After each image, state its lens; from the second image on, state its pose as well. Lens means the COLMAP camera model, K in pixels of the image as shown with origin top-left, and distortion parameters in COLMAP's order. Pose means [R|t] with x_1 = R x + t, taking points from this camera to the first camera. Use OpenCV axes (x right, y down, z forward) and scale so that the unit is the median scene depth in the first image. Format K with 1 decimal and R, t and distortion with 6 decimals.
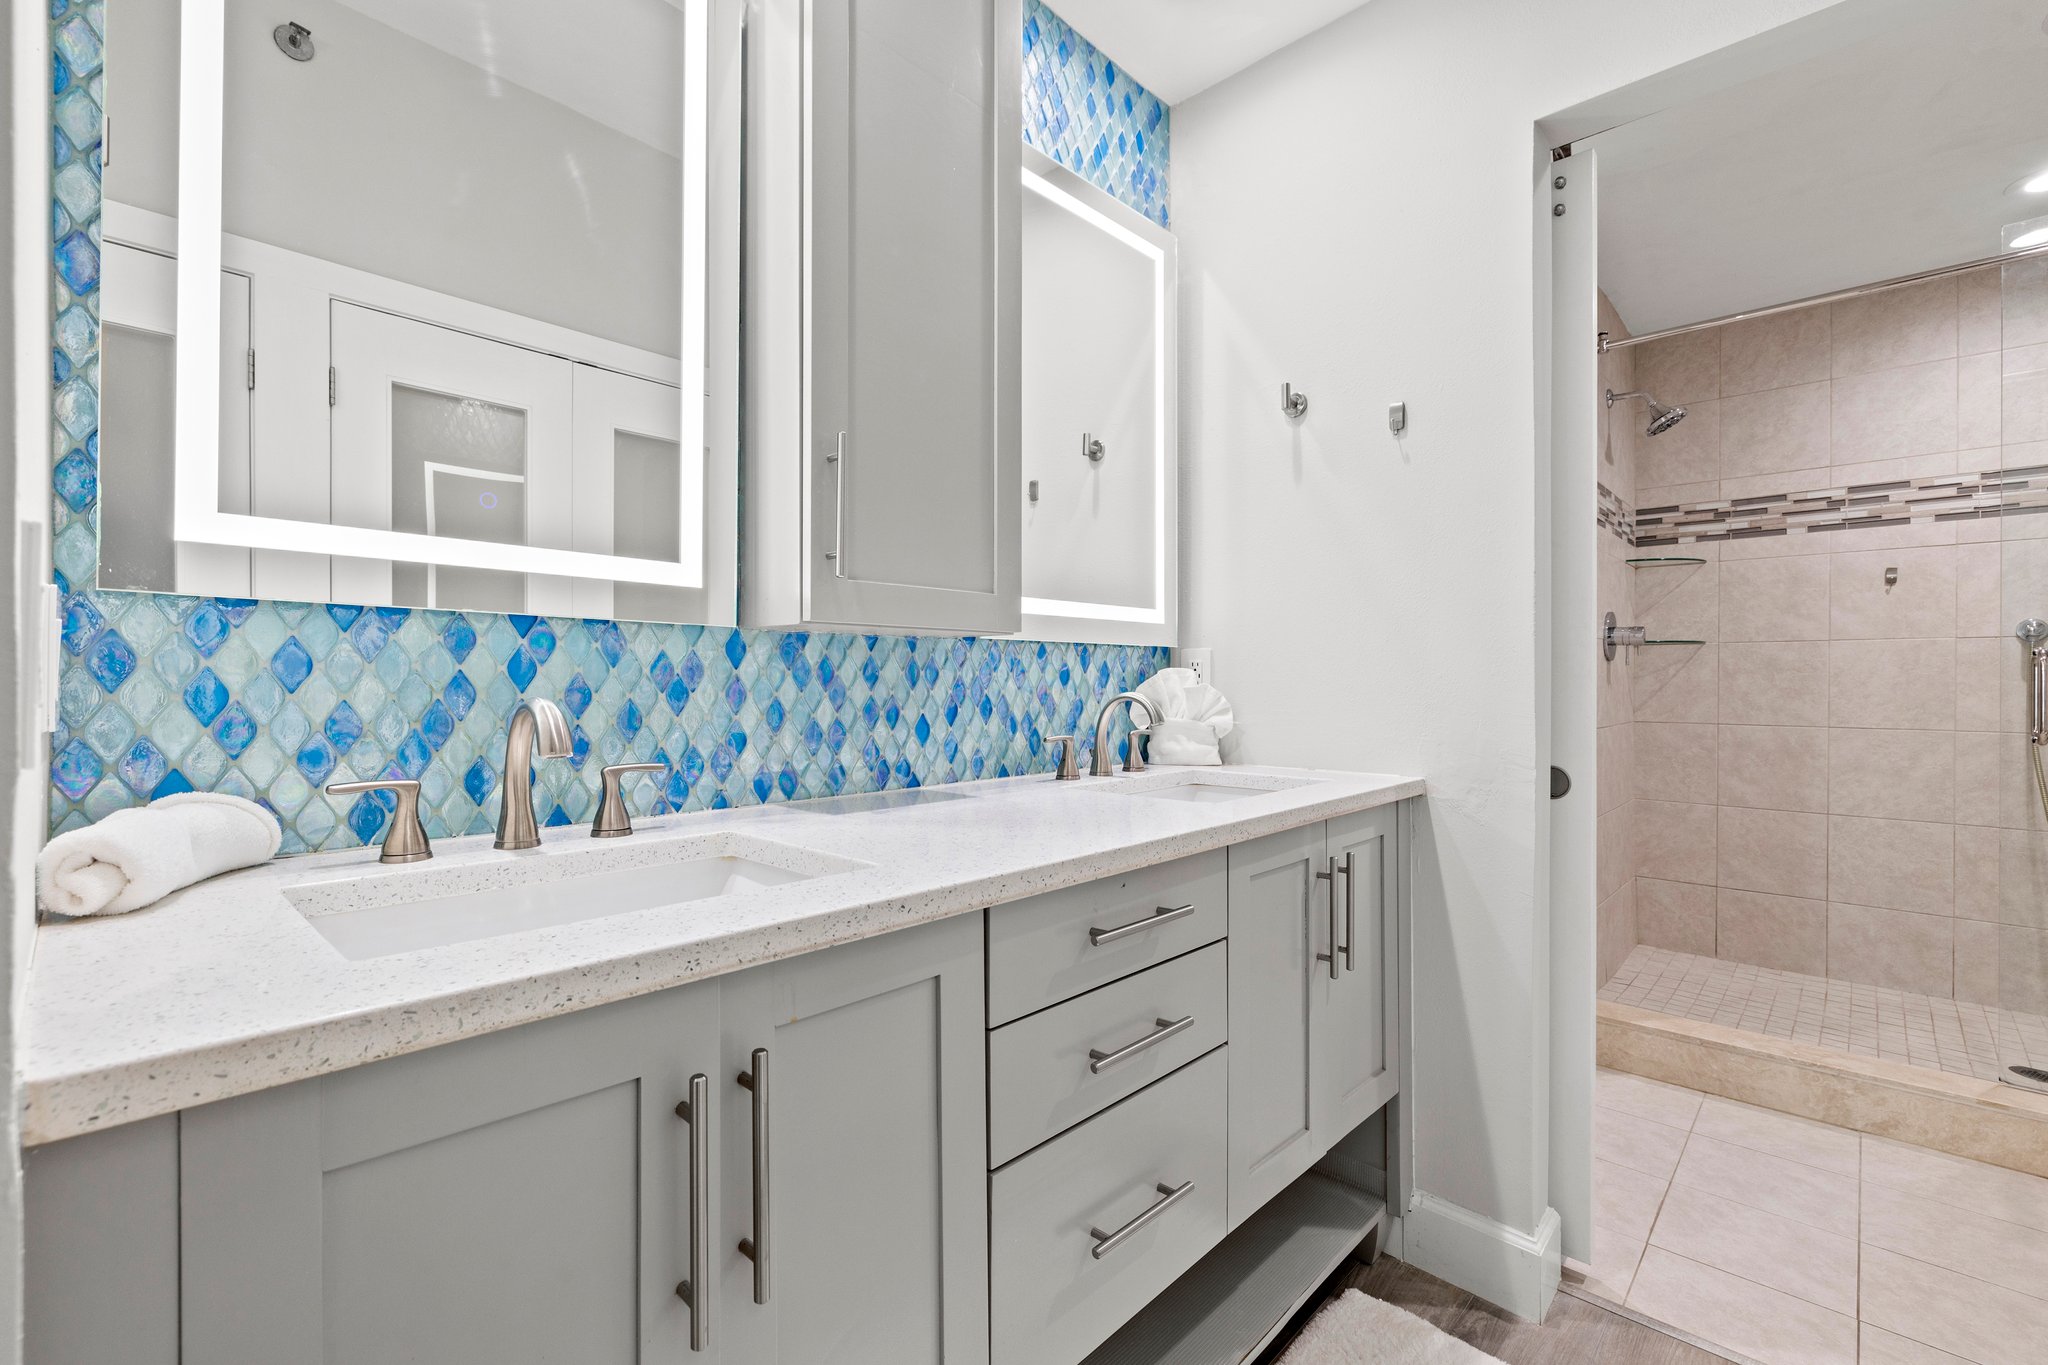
lens RADIAL K [[882.3, 0, 1018.4], [0, 882.3, 686.8], [0, 0, 1]] dist [0.000056, -0.000165]
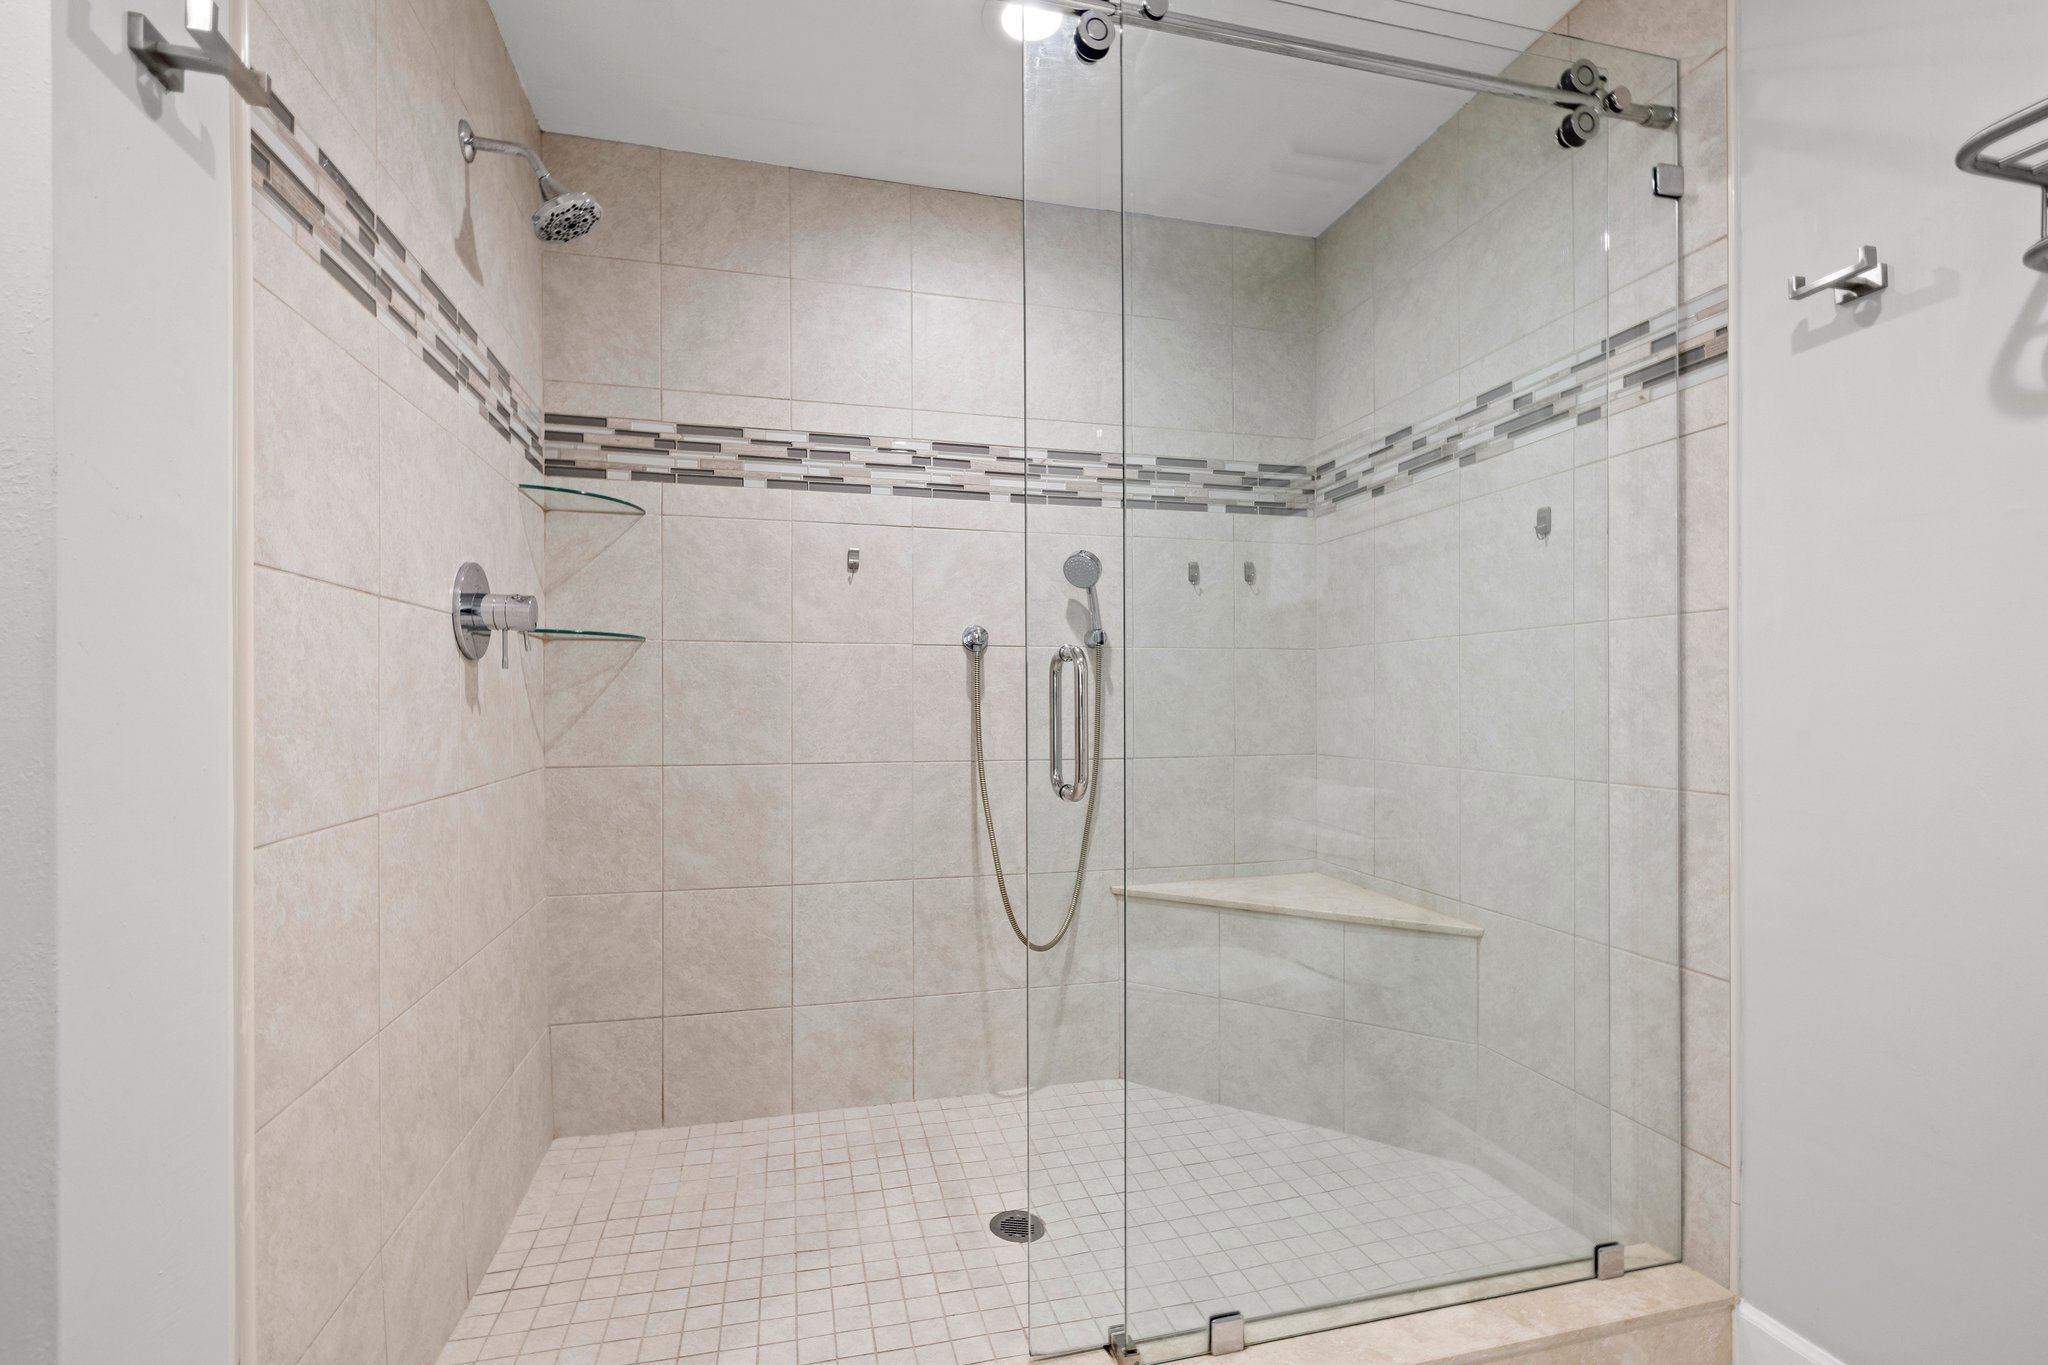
lens RADIAL K [[894.1, 0, 1006.6], [0, 894.1, 703.8], [0, 0, 1]] dist [0.001776, -0.000268]
pose [[0.535924, -0.006521, 0.844241, 0.403633], [0.007230, 0.999969, 0.003134, -0.003770], [-0.844235, 0.004424, 0.535954, 0.468716]]
